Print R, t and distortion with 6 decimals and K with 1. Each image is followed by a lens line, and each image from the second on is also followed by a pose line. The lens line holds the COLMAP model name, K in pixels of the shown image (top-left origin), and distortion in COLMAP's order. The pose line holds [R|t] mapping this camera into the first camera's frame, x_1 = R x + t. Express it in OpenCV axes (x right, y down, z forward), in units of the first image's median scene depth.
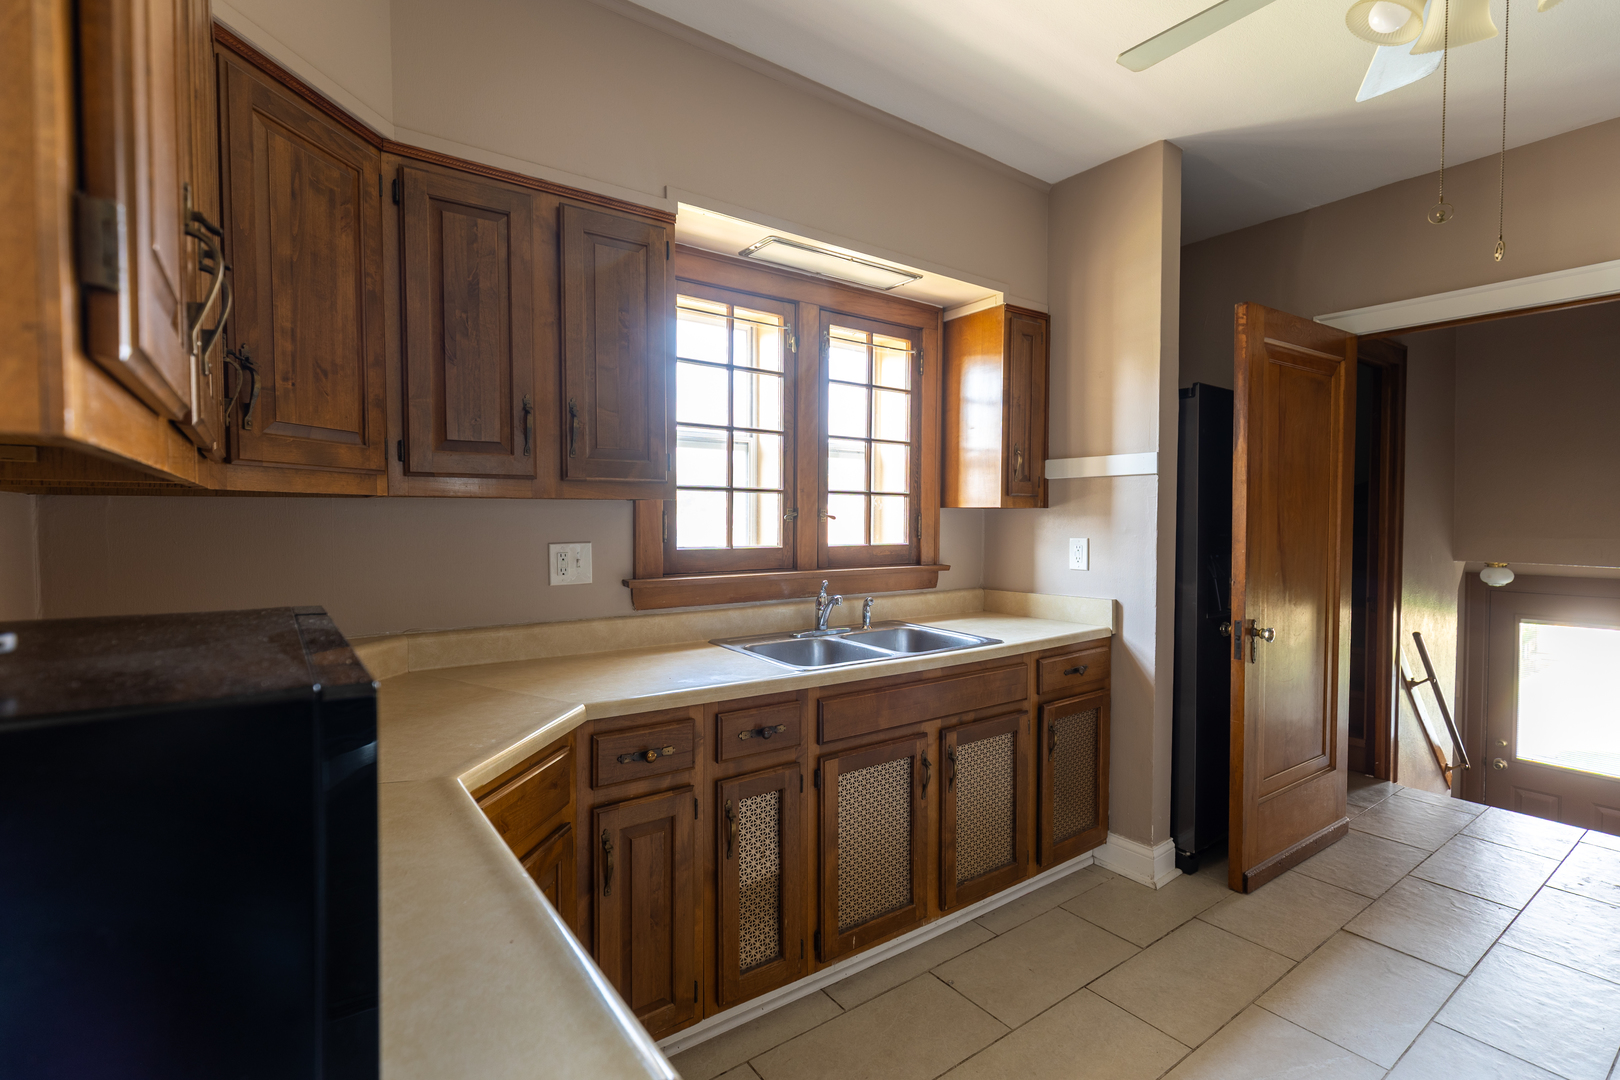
lens RADIAL K [[741.1, 0, 807.4], [0, 741.1, 541.5], [0, 0, 1]] dist [0.006838, -0.000643]
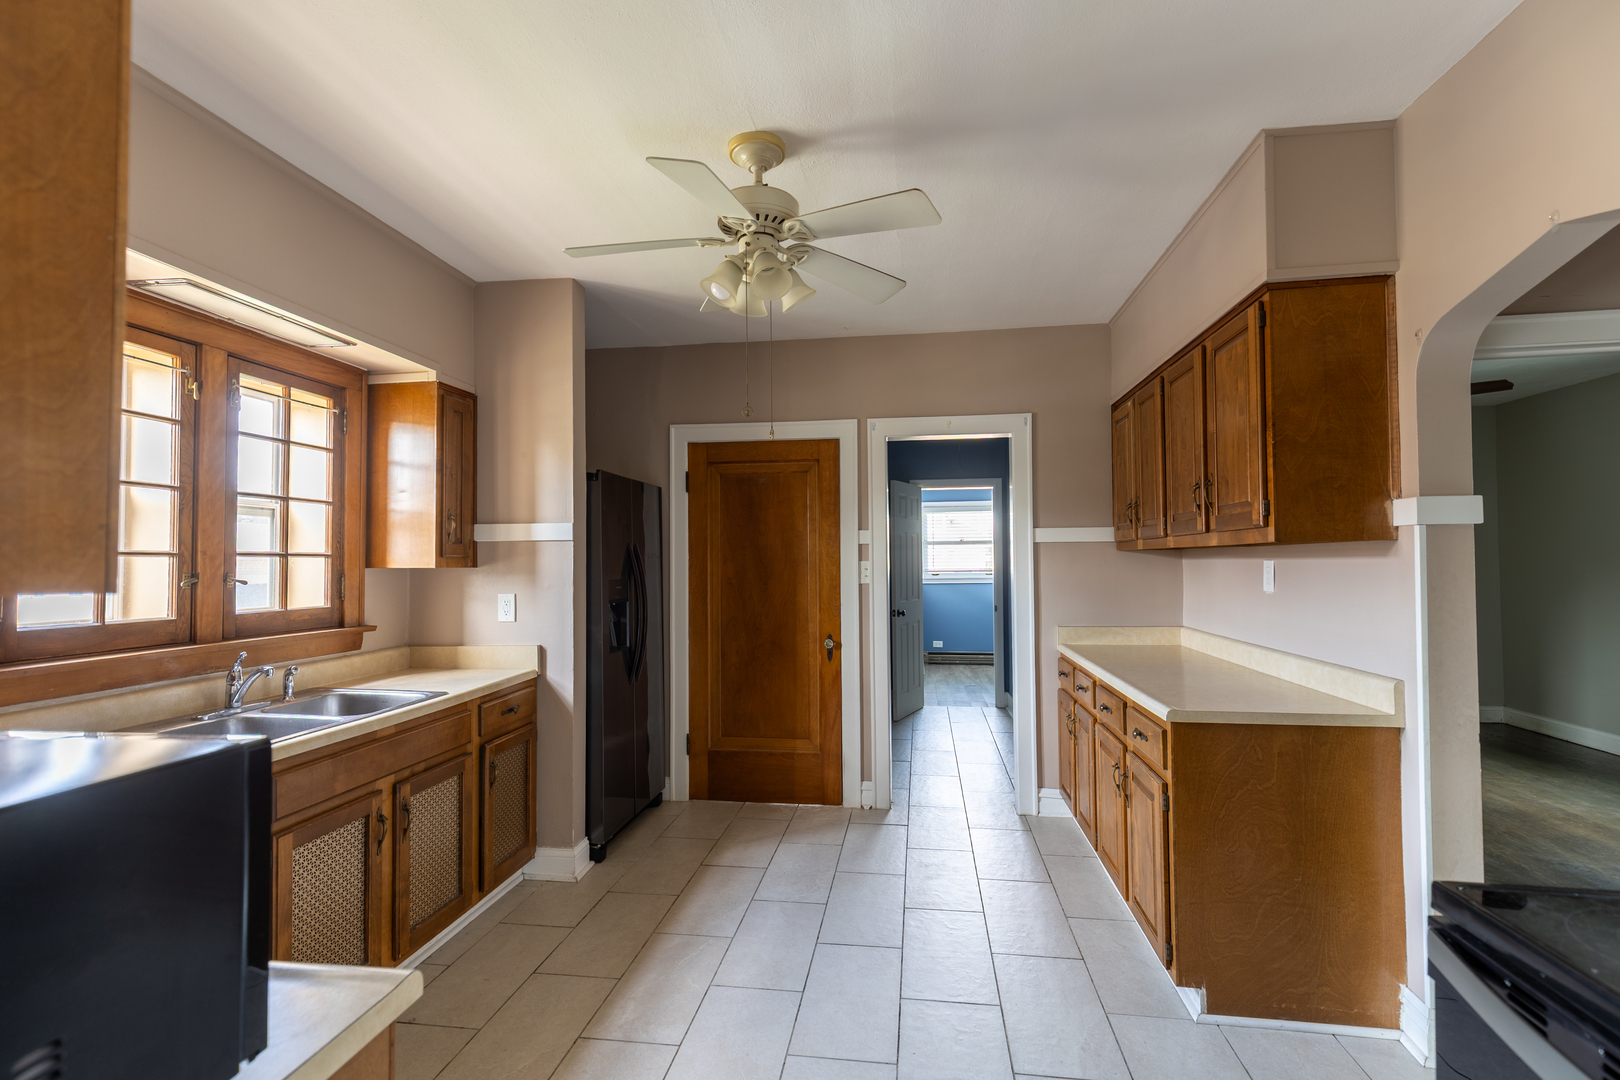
lens RADIAL K [[741.1, 0, 807.4], [0, 741.1, 541.5], [0, 0, 1]] dist [0.006838, -0.000643]
pose [[0.697201, 0.012654, 0.716764, -0.141342], [0.031283, 0.998355, -0.048054, -0.017110], [-0.716193, 0.055926, 0.695658, -0.141240]]
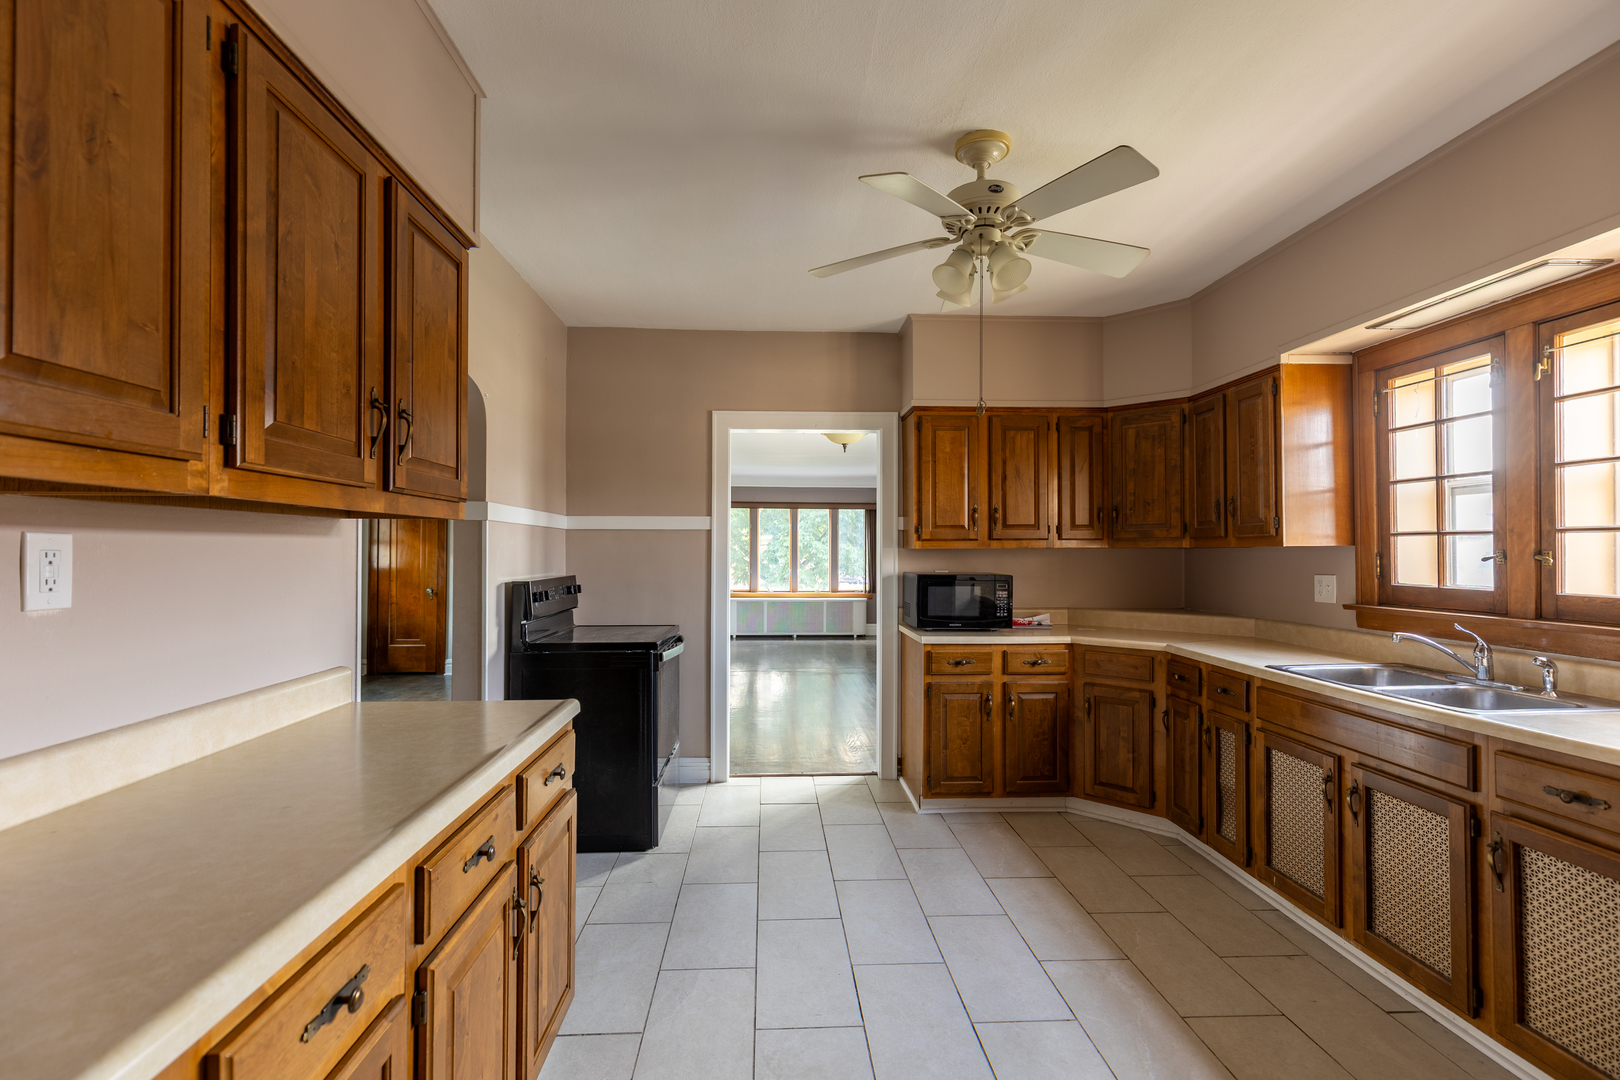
lens RADIAL K [[771.1, 0, 810.0], [0, 771.1, 540.0], [0, 0, 1]] dist [0.009893, -0.000068]
pose [[-0.536574, -0.018759, -0.843645, 1.482531], [-0.029108, 0.999569, -0.003713, -0.030273], [0.843351, 0.022564, -0.536889, 0.916523]]
